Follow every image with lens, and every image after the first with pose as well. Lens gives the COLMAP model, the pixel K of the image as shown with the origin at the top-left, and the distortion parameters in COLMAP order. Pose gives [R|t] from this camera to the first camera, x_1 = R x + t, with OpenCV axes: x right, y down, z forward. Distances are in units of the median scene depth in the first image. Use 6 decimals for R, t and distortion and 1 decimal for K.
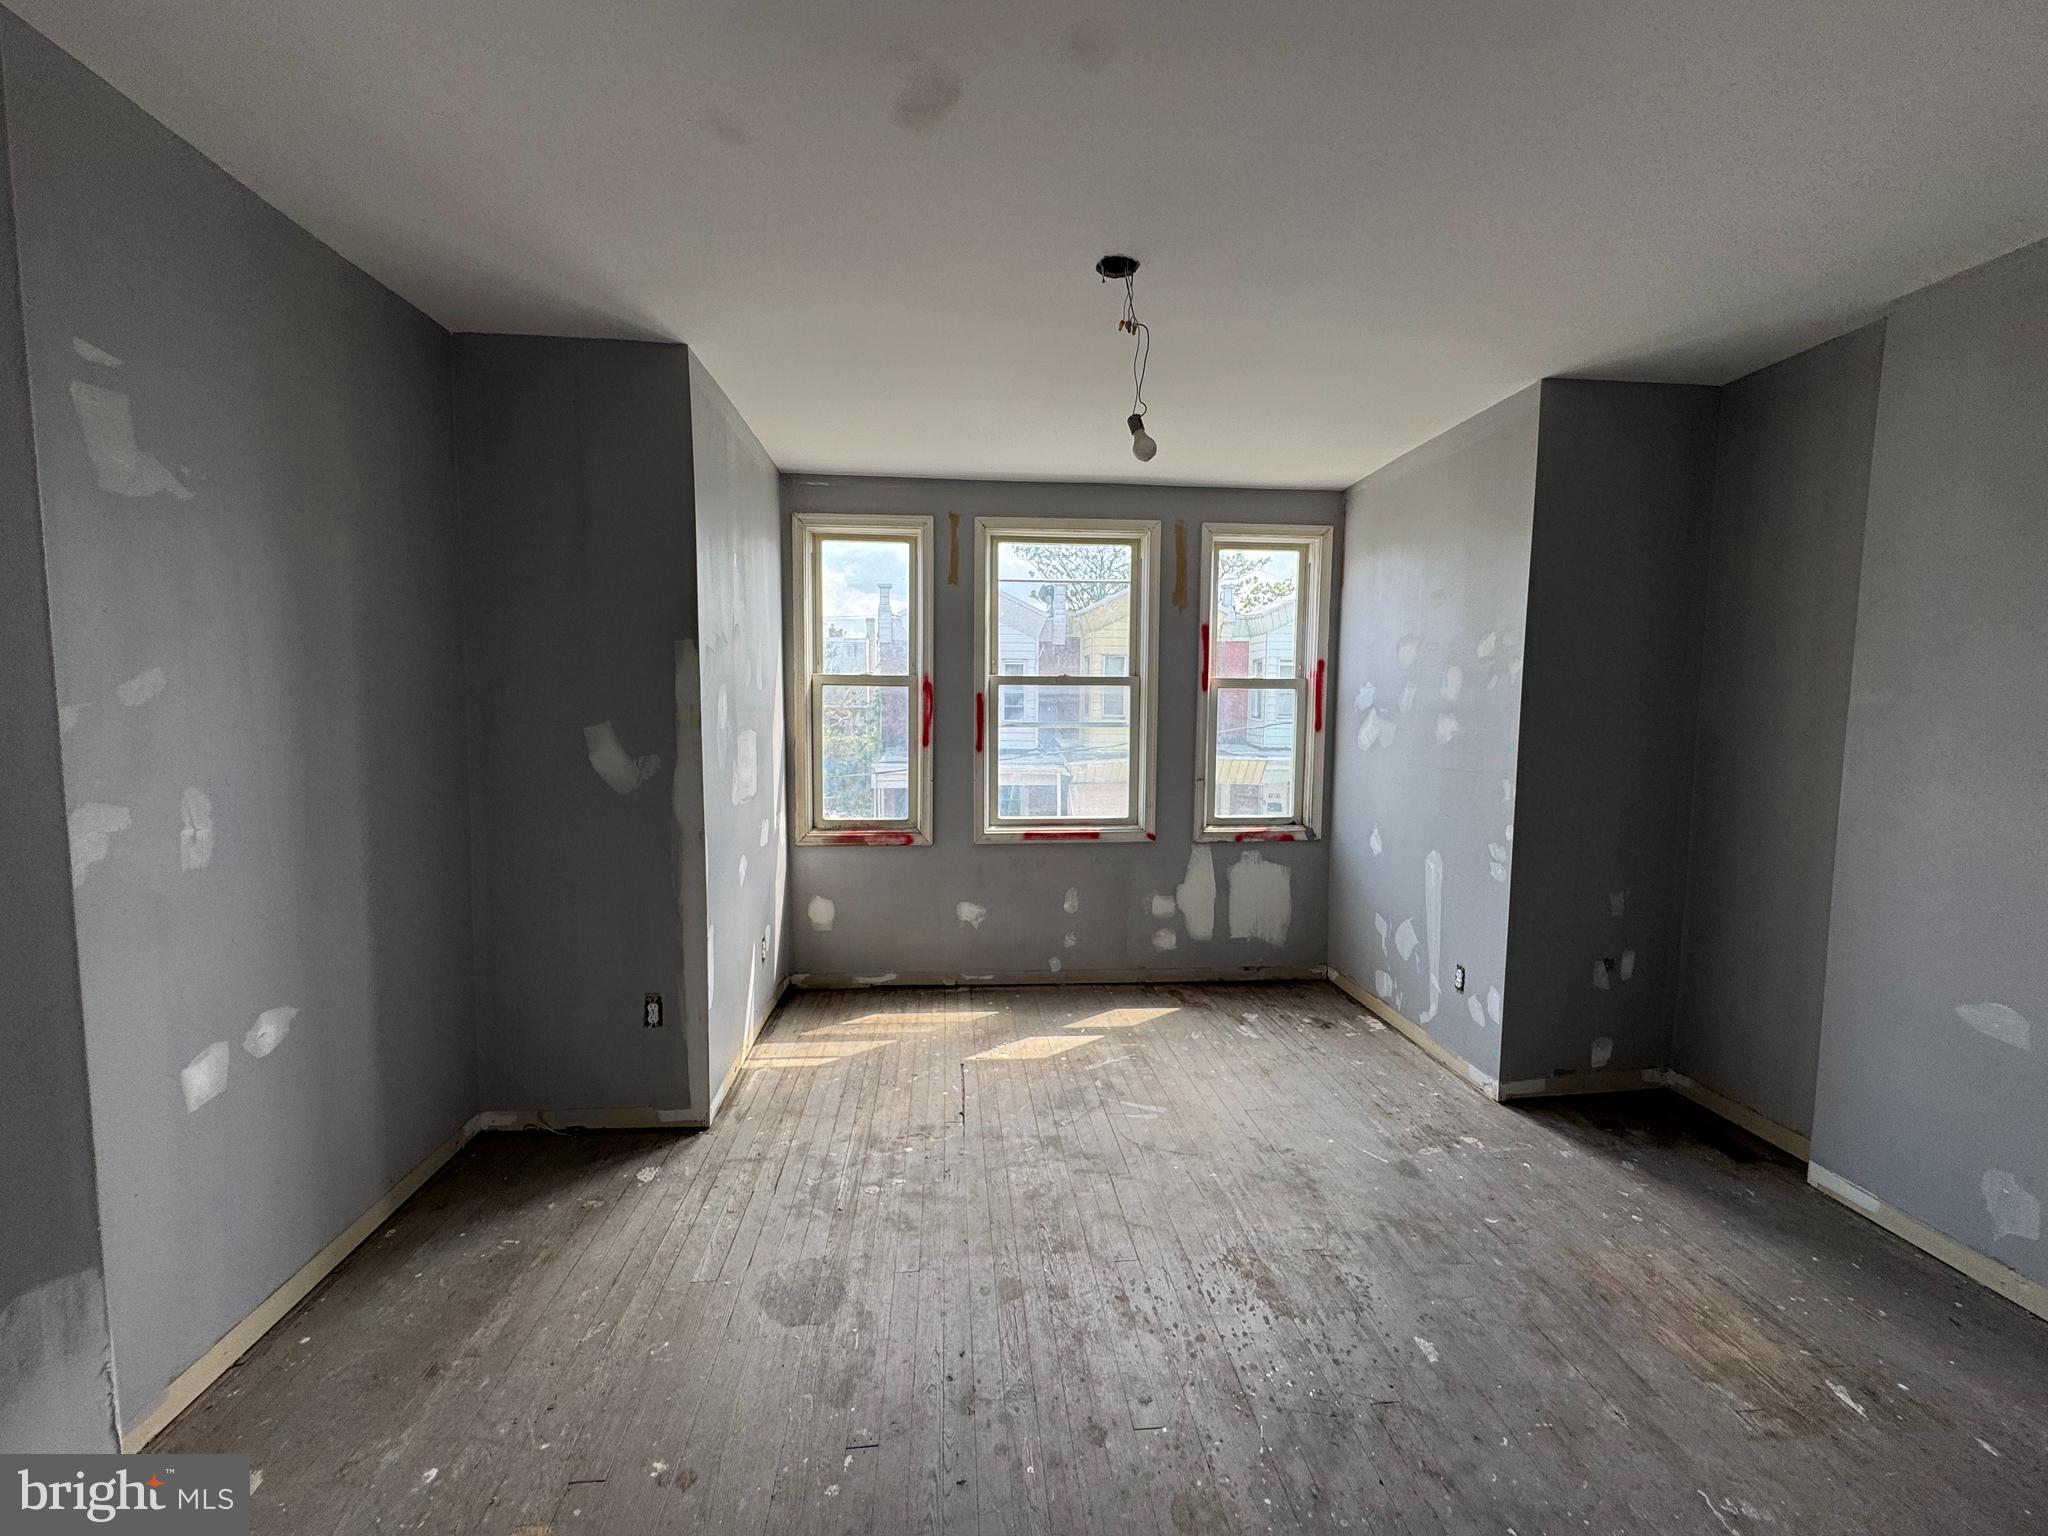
lens RADIAL K [[821.7, 0, 1022.0], [0, 821.7, 764.1], [0, 0, 1]] dist [-0.003445, 0.000741]
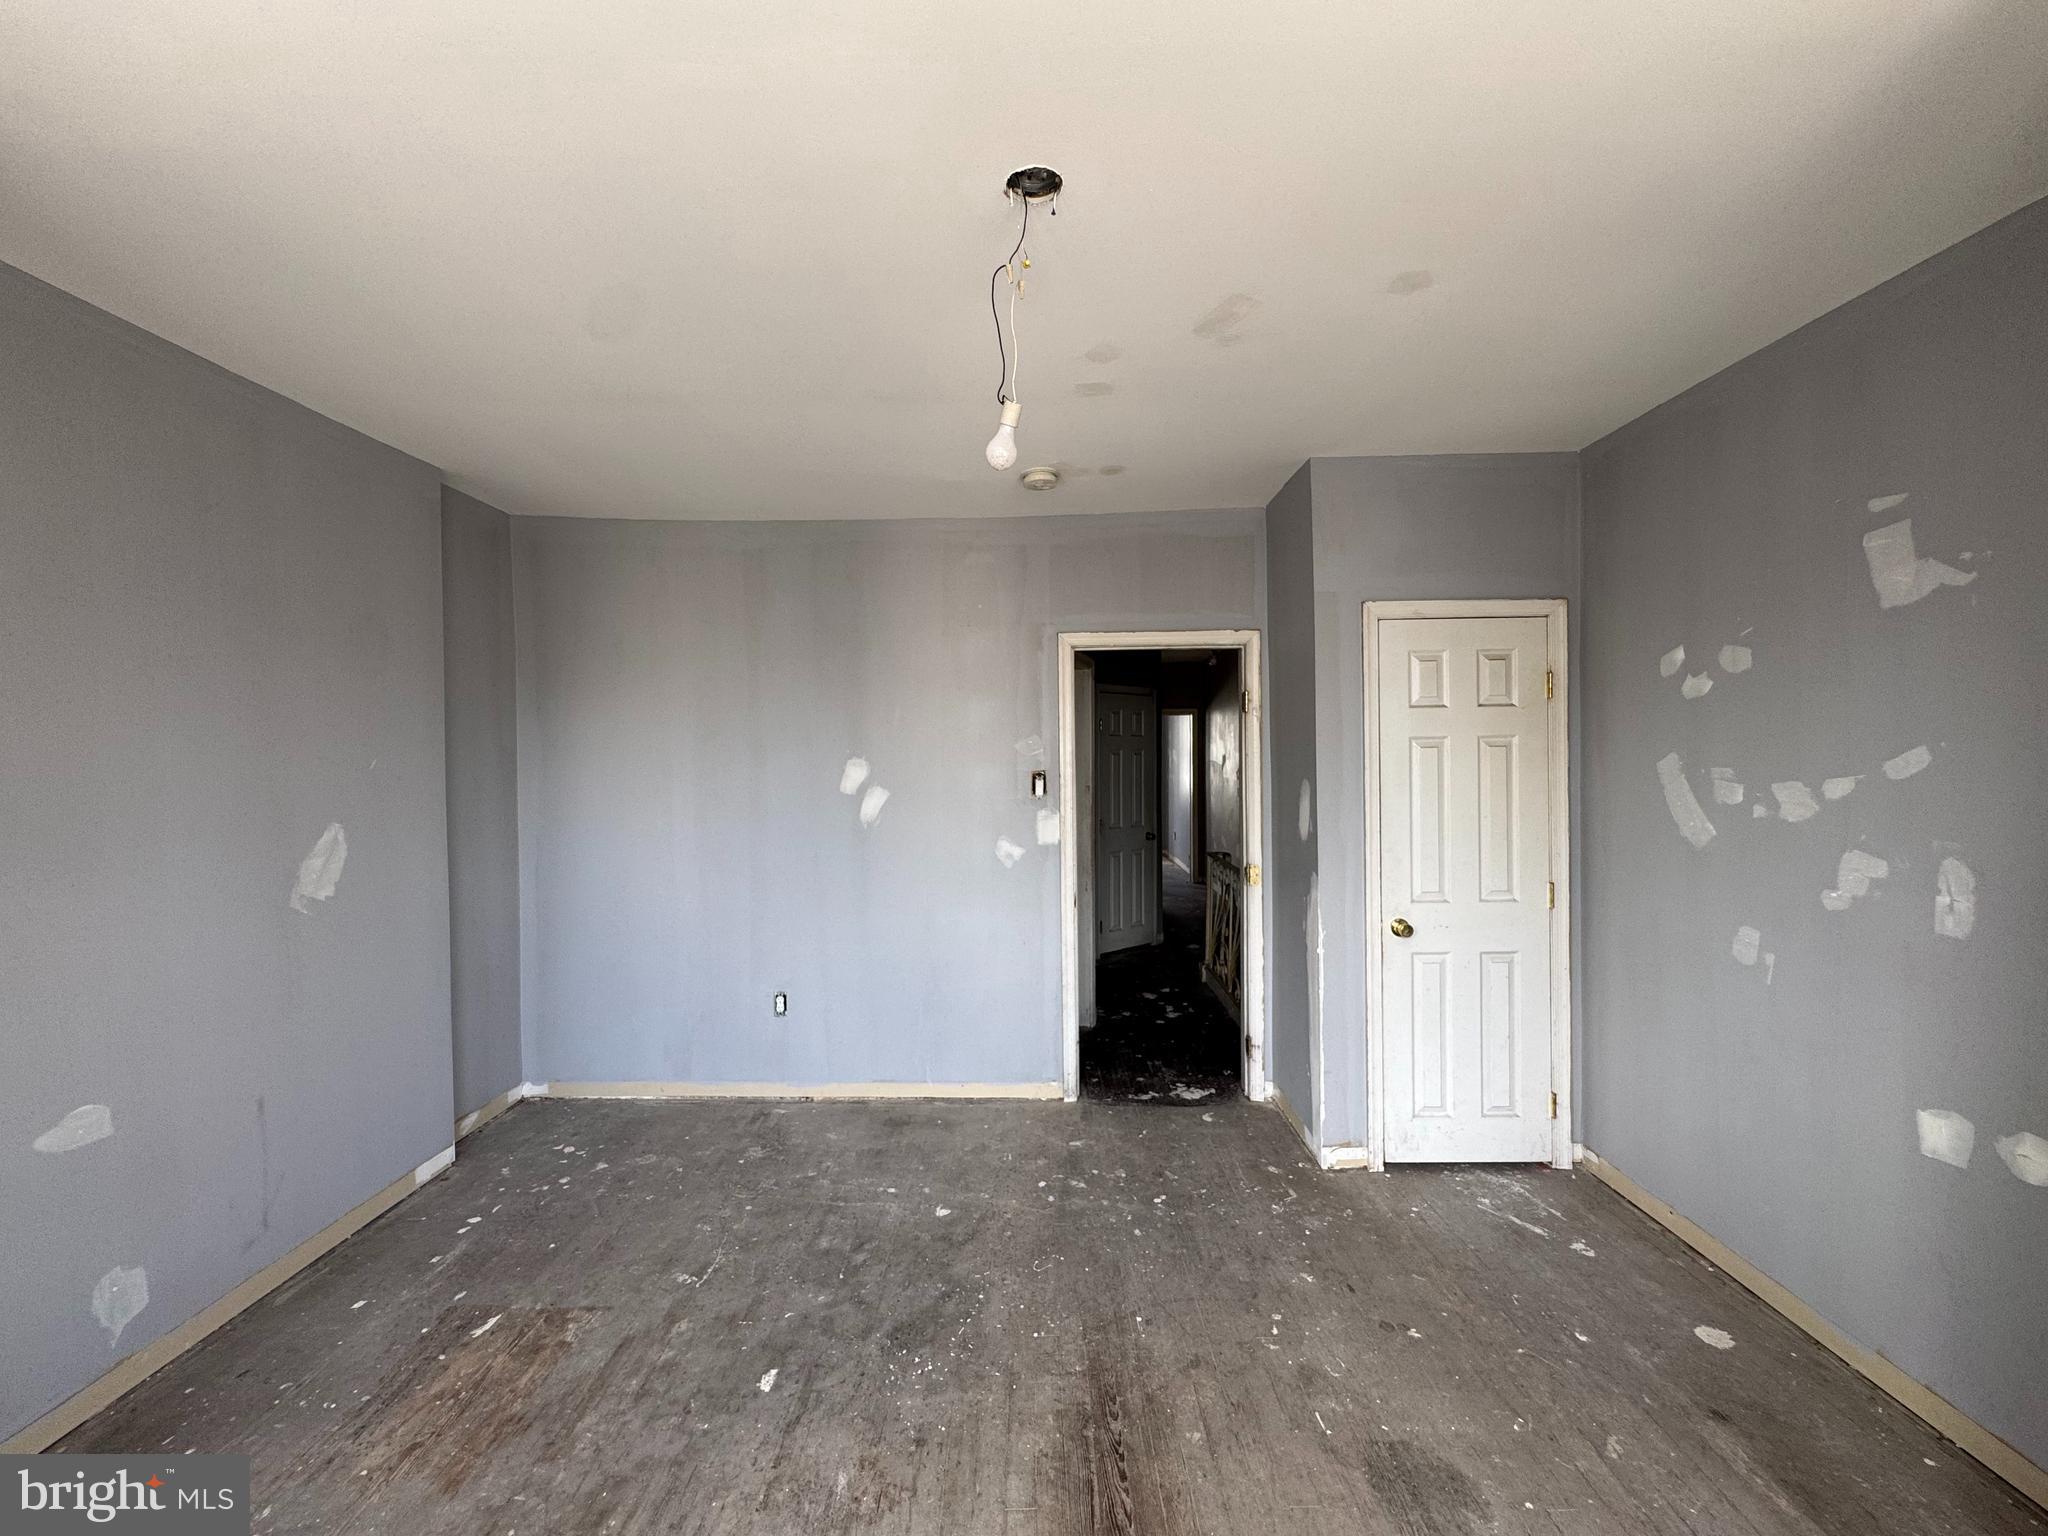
lens RADIAL K [[821.7, 0, 1022.0], [0, 821.7, 764.1], [0, 0, 1]] dist [-0.003445, 0.000741]
pose [[-0.994629, 0.000461, 0.103504, 0.059228], [0.010111, 0.995640, 0.092729, -0.197074], [-0.103010, 0.093278, -0.990297, 2.106085]]
